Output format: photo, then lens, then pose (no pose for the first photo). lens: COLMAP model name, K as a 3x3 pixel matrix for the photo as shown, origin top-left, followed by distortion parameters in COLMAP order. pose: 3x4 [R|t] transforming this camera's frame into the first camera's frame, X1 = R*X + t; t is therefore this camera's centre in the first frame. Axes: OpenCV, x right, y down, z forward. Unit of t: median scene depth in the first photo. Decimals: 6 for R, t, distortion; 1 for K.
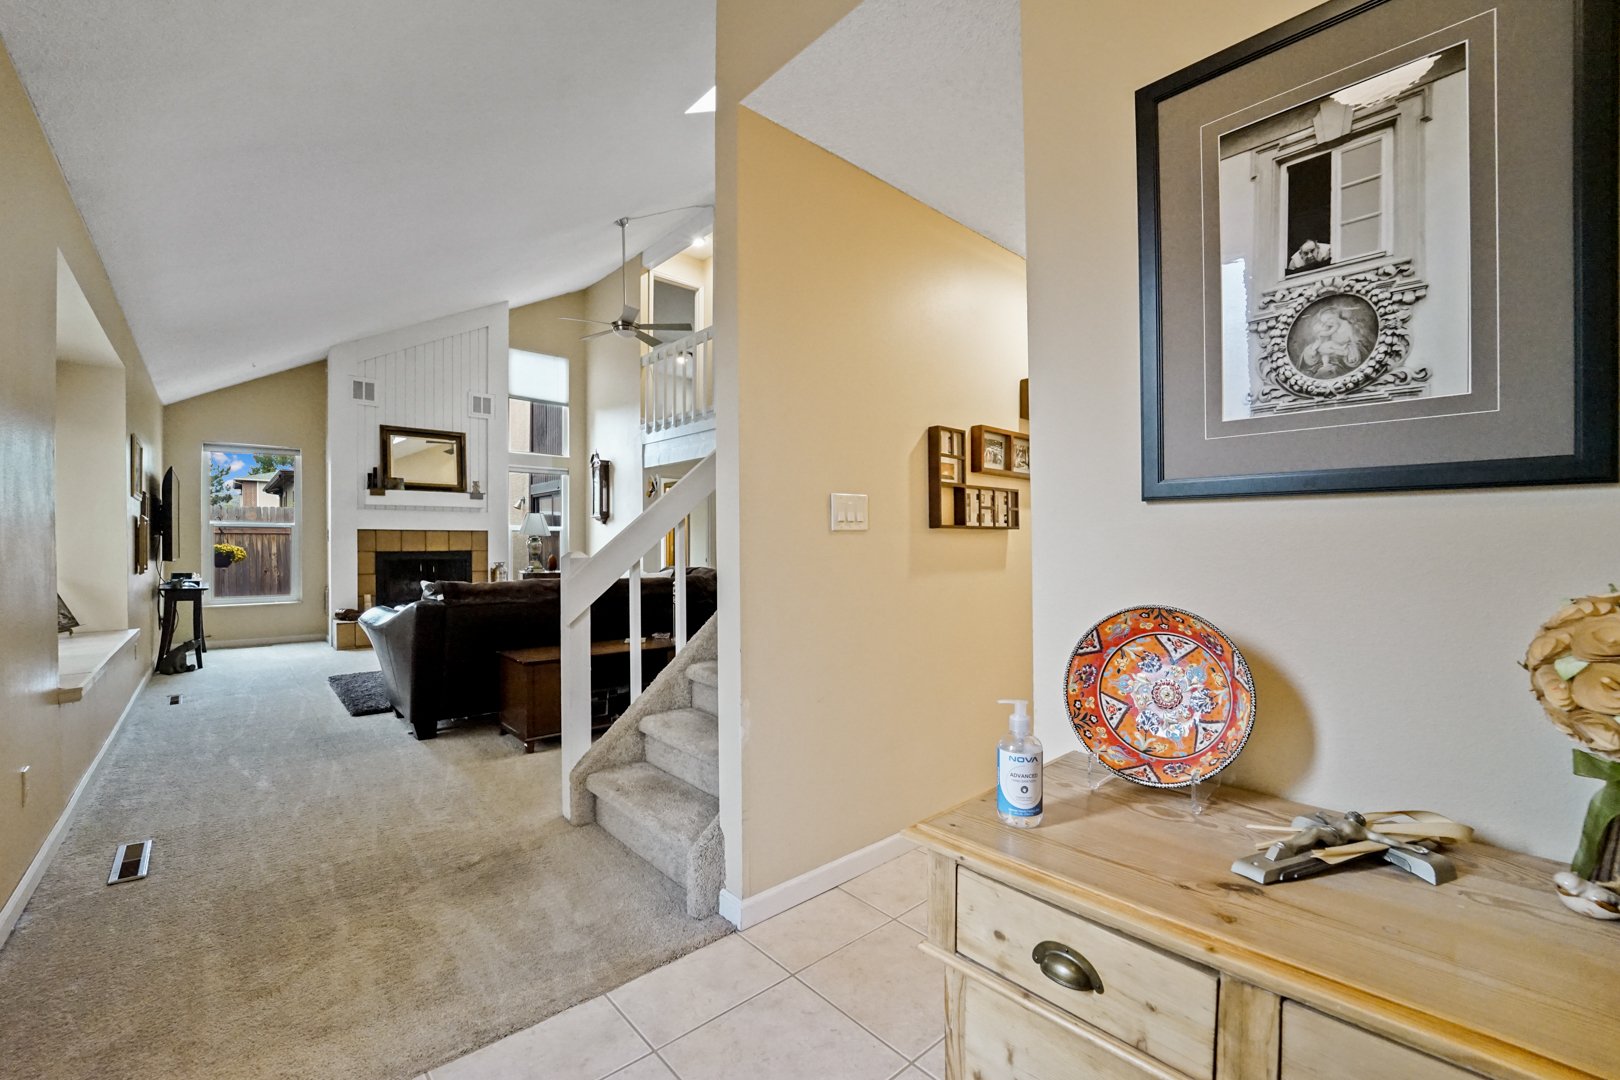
lens RADIAL K [[672.2, 0, 812.2], [0, 672.2, 540.6], [0, 0, 1]] dist [-0.003653, 0.000047]
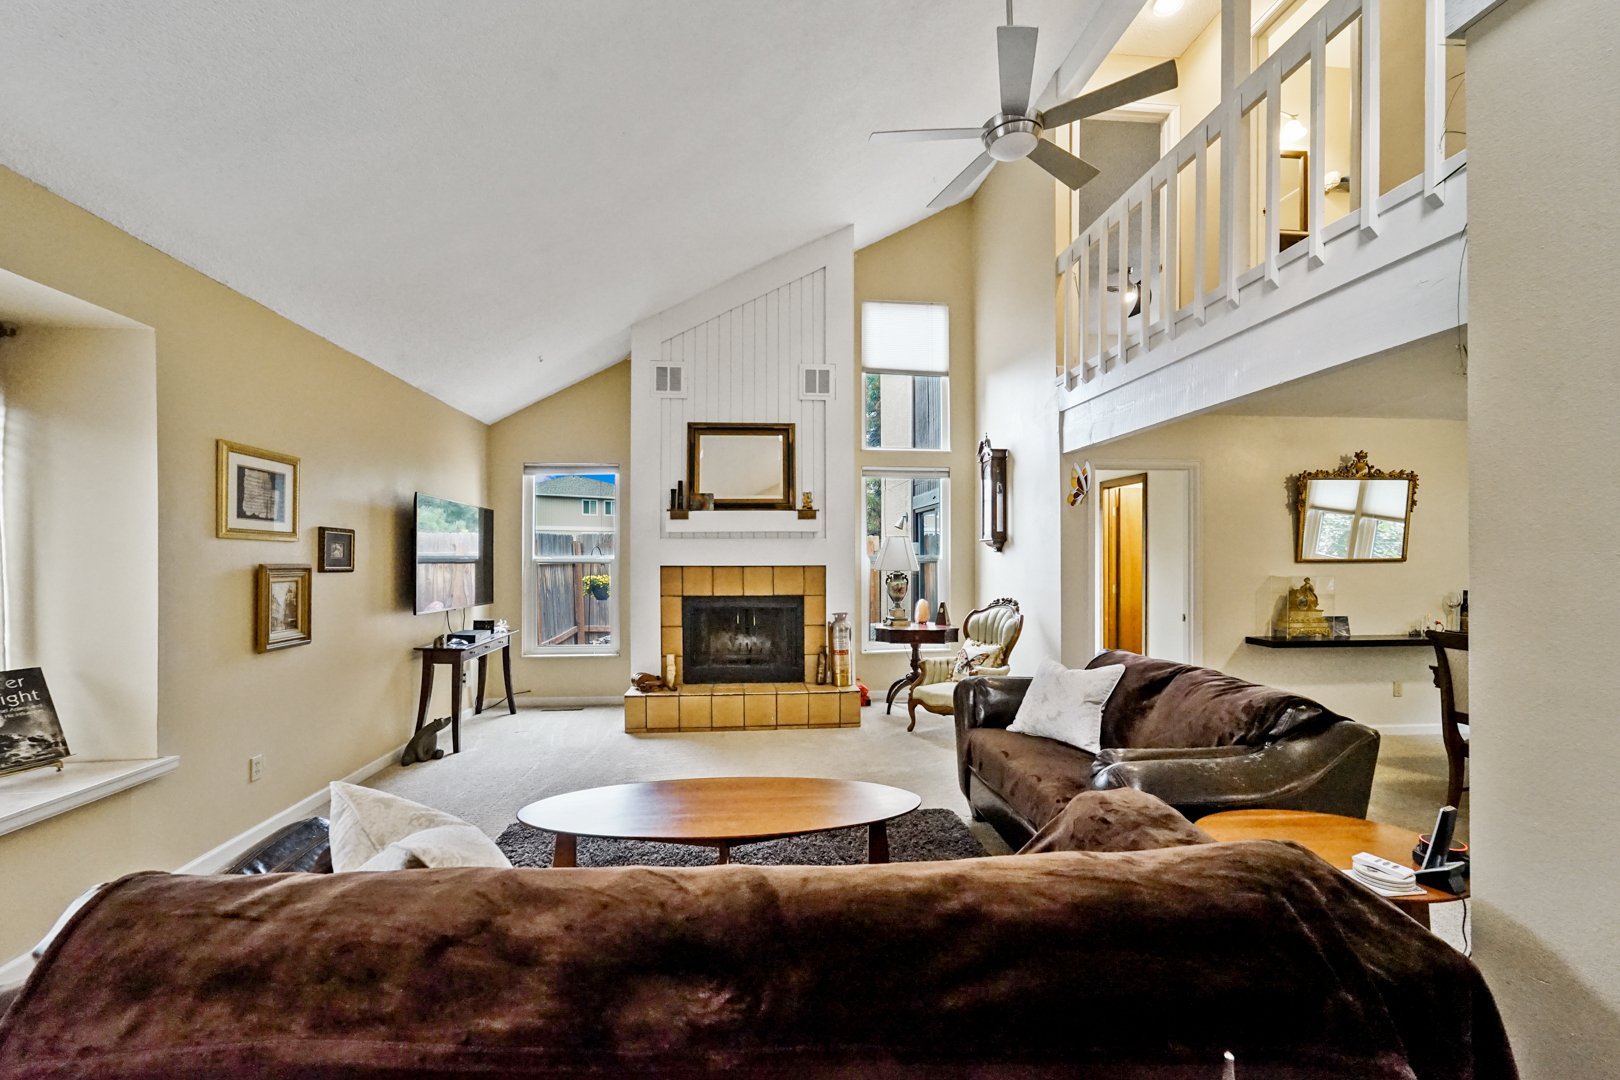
lens RADIAL K [[672.2, 0, 809.5], [0, 672.2, 548.5], [0, 0, 1]] dist [-0.003653, 0.000047]
pose [[0.811930, -0.007488, -0.583707, -0.103059], [0.004579, 0.999969, -0.006459, -0.028059], [0.583737, 0.002572, 0.811939, 0.453222]]
